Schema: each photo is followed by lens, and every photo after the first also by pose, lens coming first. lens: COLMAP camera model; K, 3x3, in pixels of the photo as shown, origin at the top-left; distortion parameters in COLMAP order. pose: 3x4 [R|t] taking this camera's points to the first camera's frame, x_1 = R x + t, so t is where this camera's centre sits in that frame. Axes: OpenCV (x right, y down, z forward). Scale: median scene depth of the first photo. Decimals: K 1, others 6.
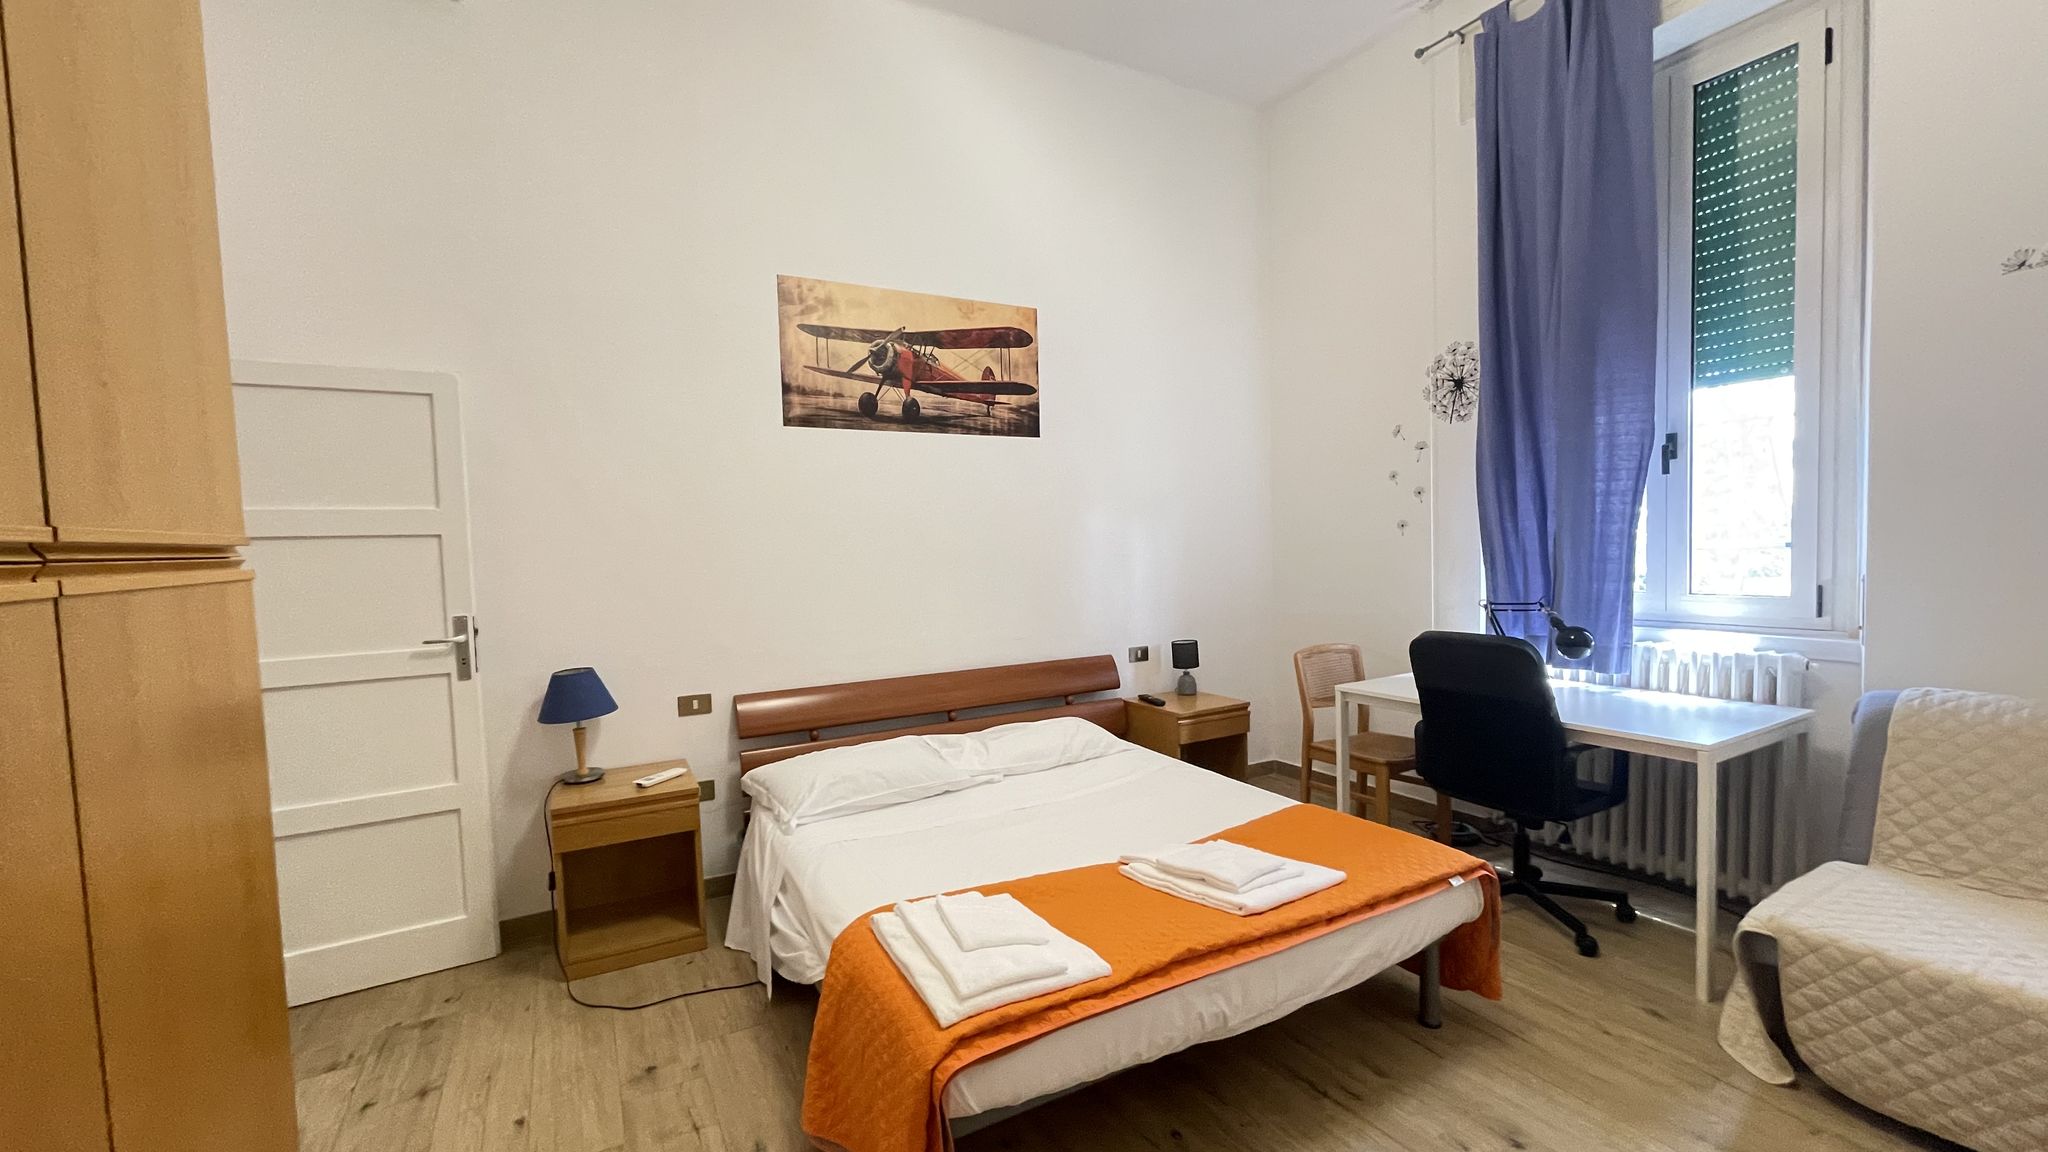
lens RADIAL K [[822.2, 0, 1014.9], [0, 822.2, 590.4], [0, 0, 1]] dist [-0.003836, 0.001353]
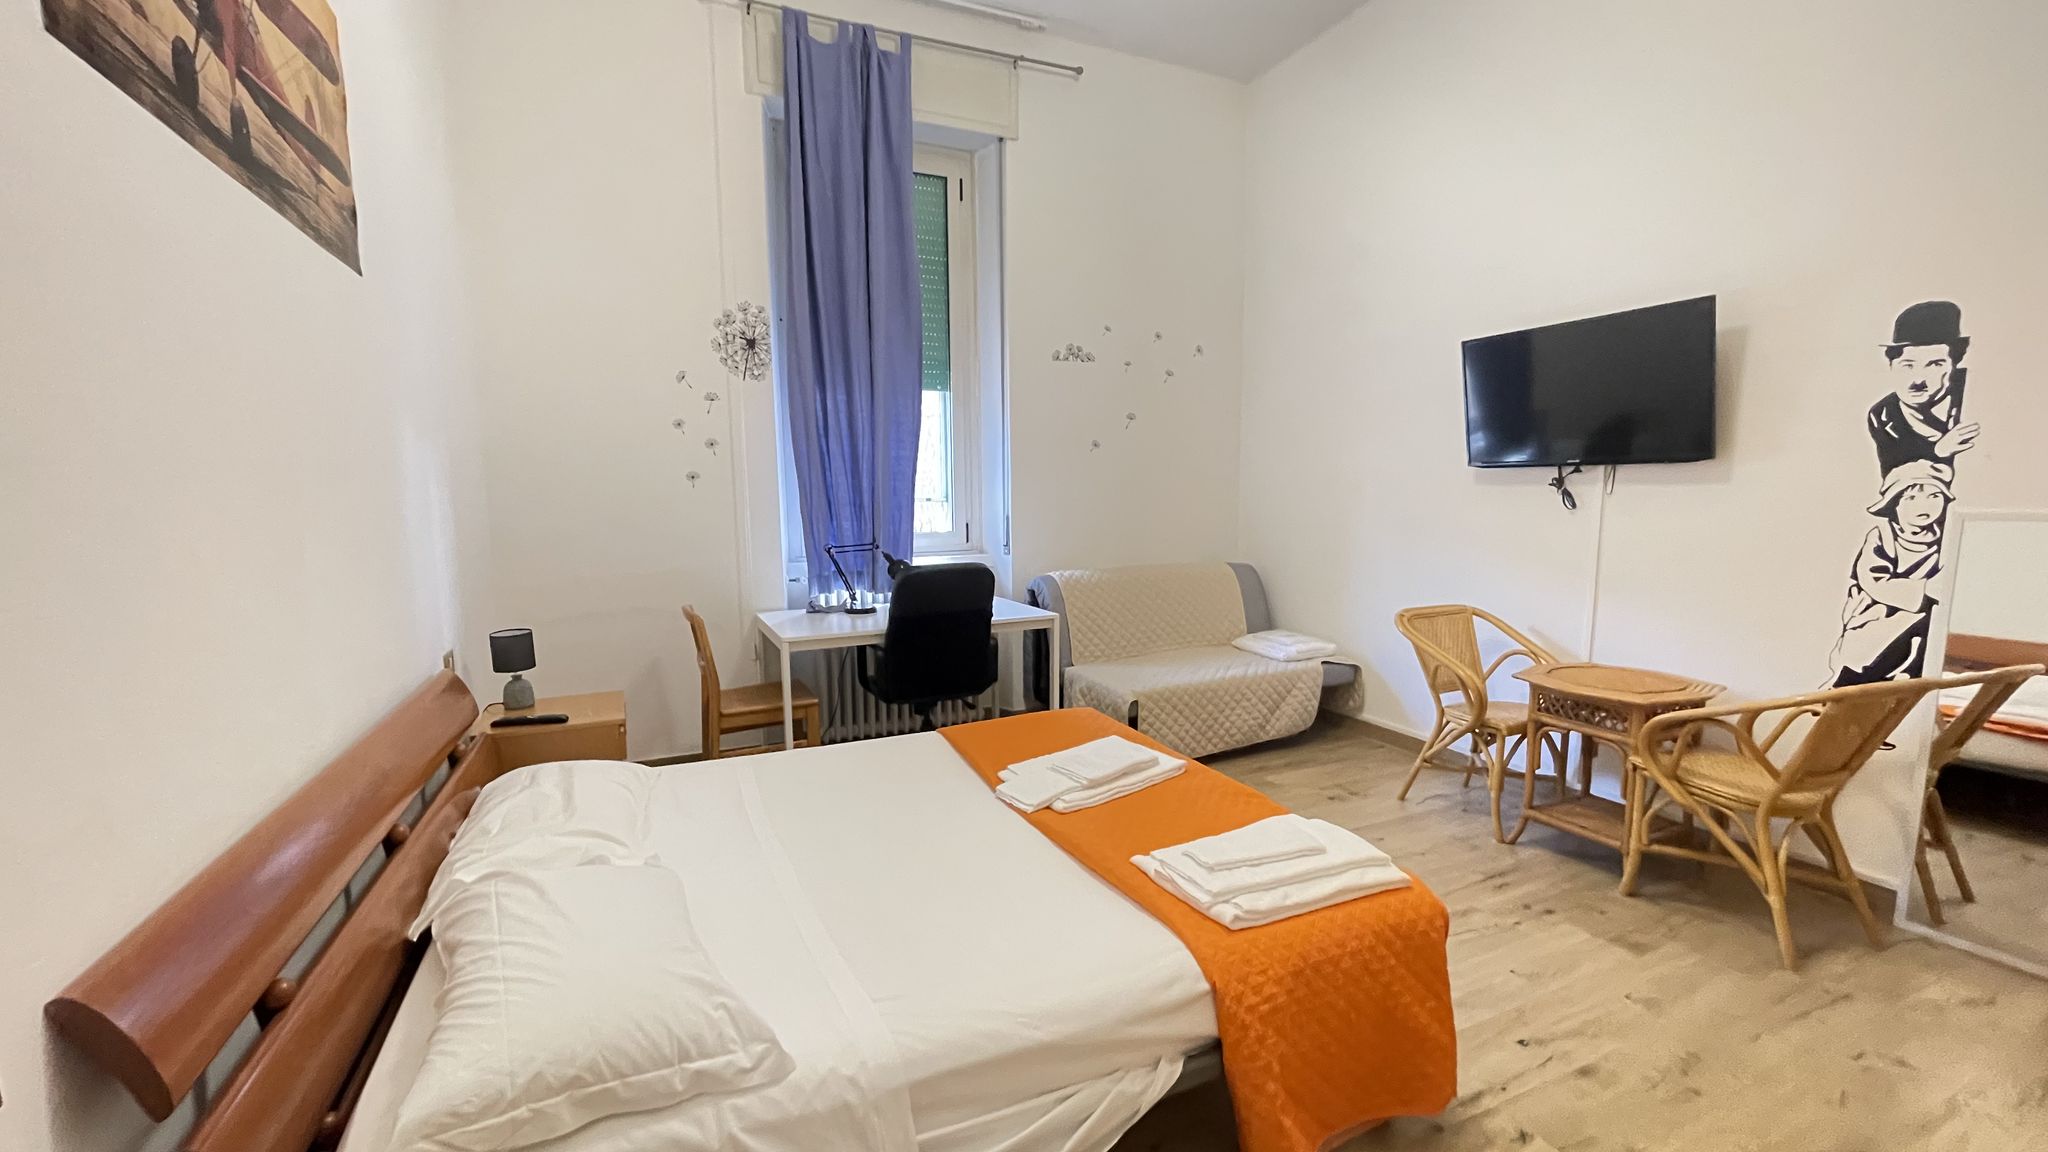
lens RADIAL K [[822.2, 0, 1024.8], [0, 822.2, 587.9], [0, 0, 1]] dist [-0.003836, 0.001353]
pose [[0.065071, -0.090037, 0.993810, -0.525536], [0.064378, 0.994225, 0.085860, -0.007798], [-0.995802, 0.058392, 0.070492, 0.609574]]
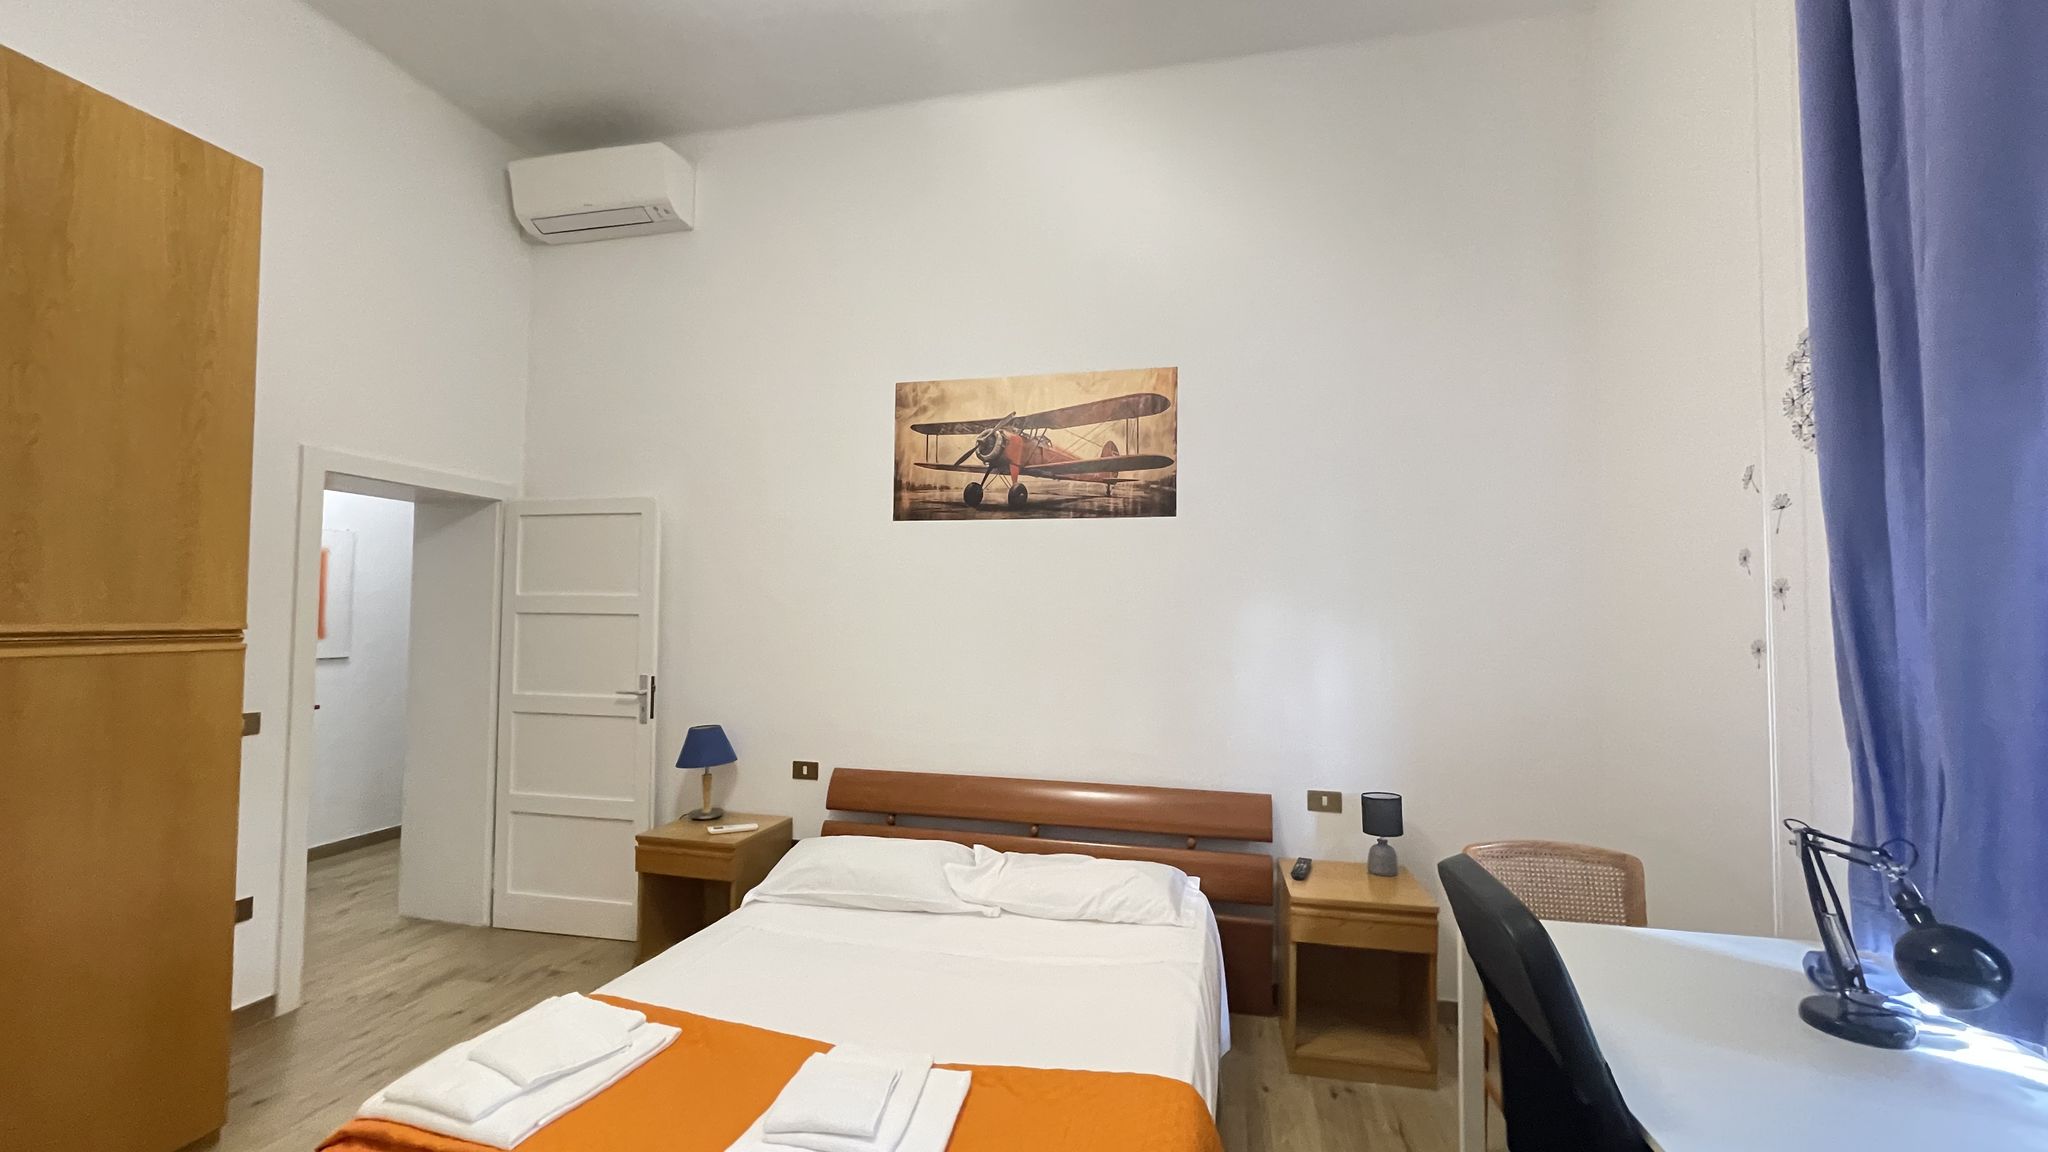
lens RADIAL K [[822.2, 0, 1021.9], [0, 822.2, 586.0], [0, 0, 1]] dist [-0.003836, 0.001353]
pose [[0.739503, 0.013105, -0.673026, 0.525512], [-0.072473, 0.995549, -0.060246, -0.059288], [0.669241, 0.093328, 0.737161, 0.311619]]
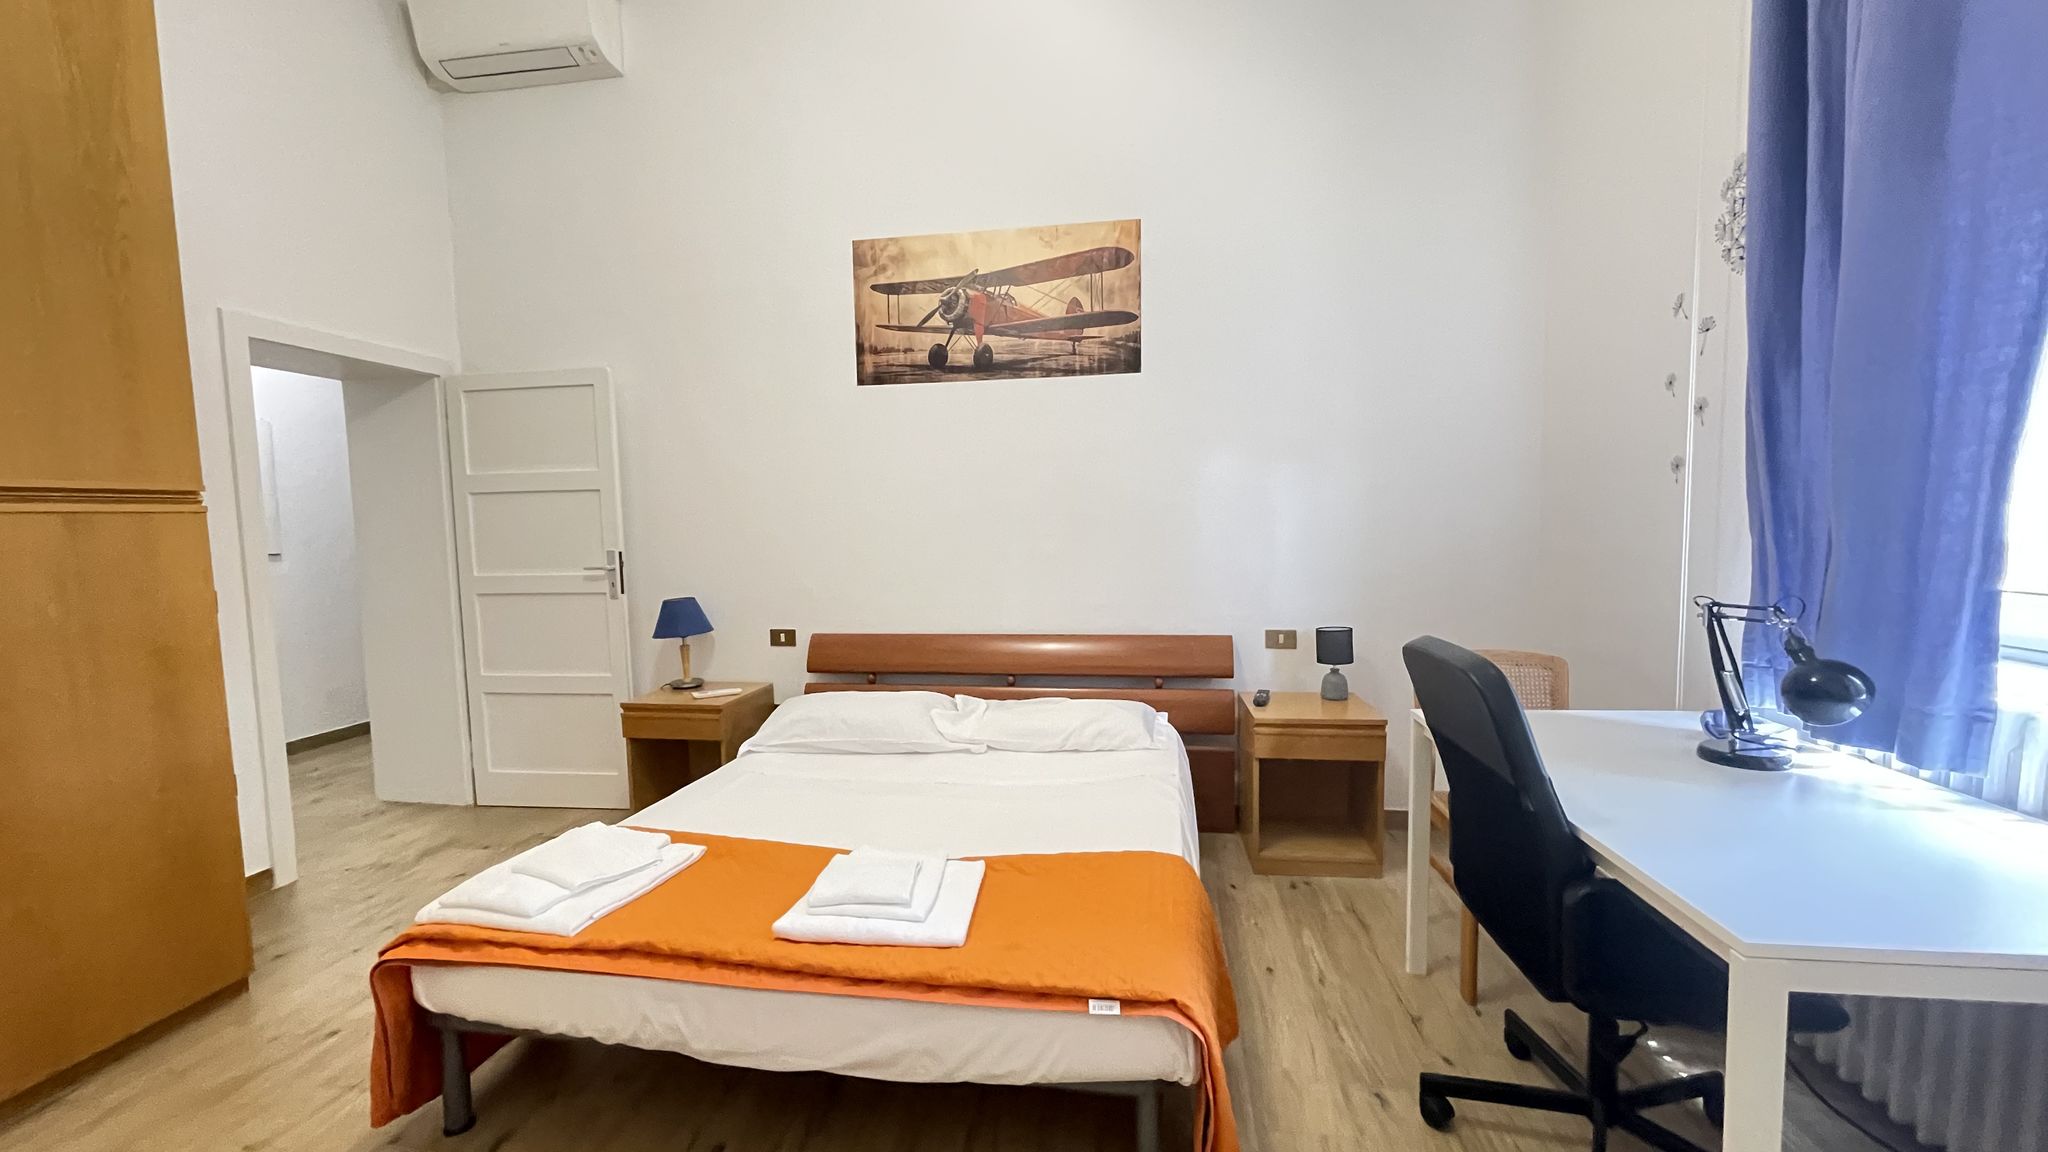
lens RADIAL K [[822.2, 0, 1021.9], [0, 822.2, 586.8], [0, 0, 1]] dist [-0.003836, 0.001353]
pose [[0.788247, 0.064149, -0.612006, 0.515281], [-0.039425, 0.997773, 0.053805, -0.005863], [0.614095, -0.018284, 0.789021, 0.270897]]
